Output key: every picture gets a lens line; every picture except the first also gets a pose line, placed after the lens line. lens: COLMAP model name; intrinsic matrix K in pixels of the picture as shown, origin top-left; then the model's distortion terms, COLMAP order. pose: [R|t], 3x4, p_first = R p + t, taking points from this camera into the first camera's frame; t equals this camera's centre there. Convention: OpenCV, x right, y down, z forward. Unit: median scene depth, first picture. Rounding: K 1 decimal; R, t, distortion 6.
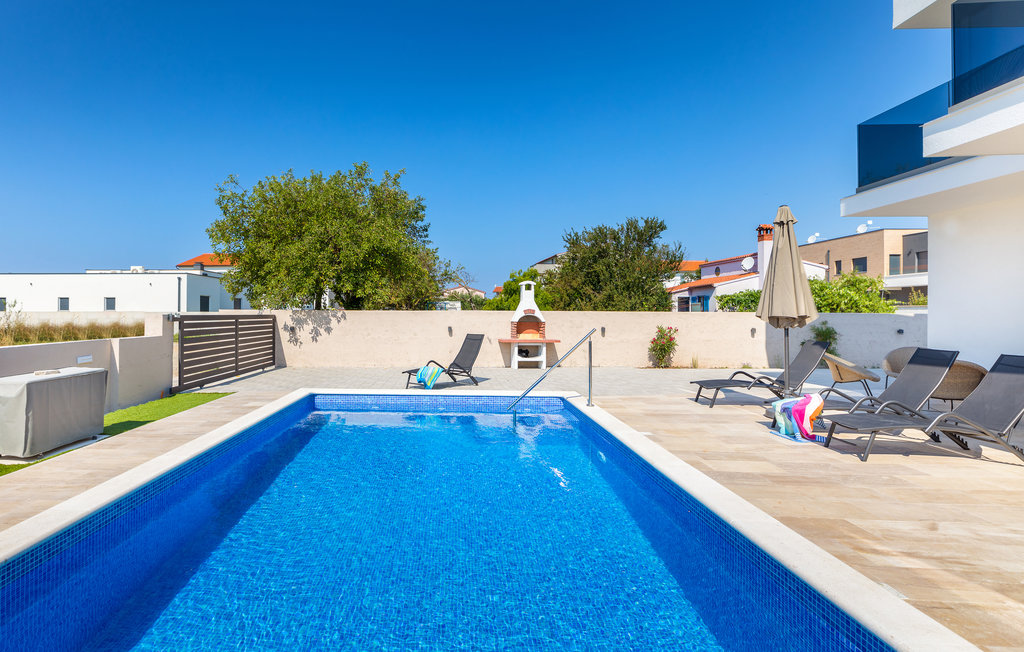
lens RADIAL K [[487.0, 0, 507.8], [0, 487.0, 309.9], [0, 0, 1]] dist [0.001153, 0.000205]
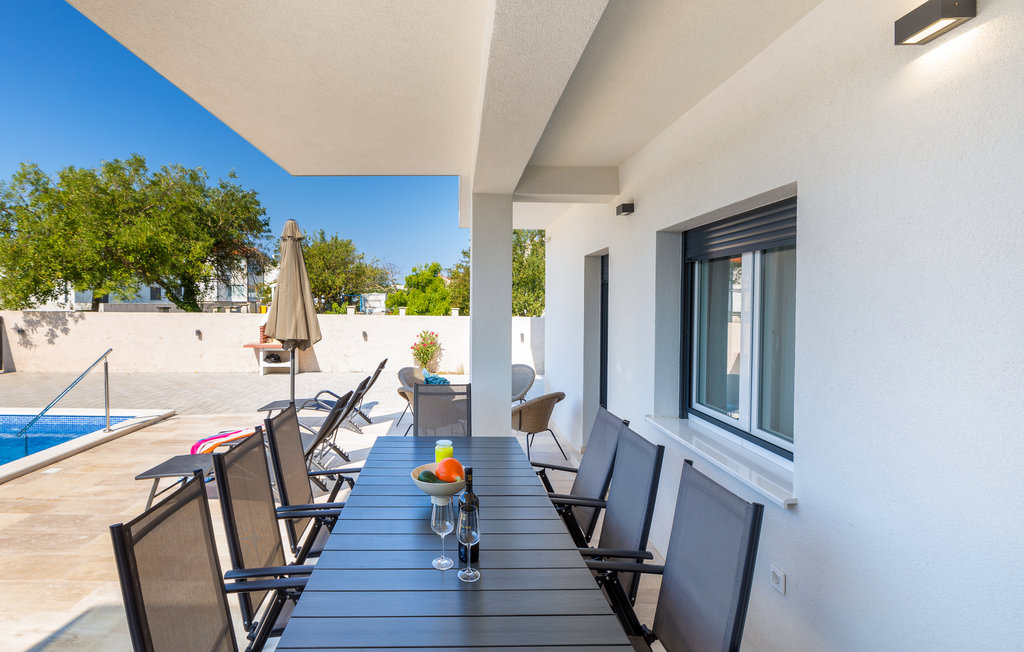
lens RADIAL K [[487.0, 0, 507.8], [0, 487.0, 309.9], [0, 0, 1]] dist [0.001153, 0.000205]
pose [[0.999104, 0.011640, 0.040683, 0.461499], [-0.012516, 0.999694, 0.021345, -0.034094], [-0.040422, -0.021836, 0.998944, 0.012501]]
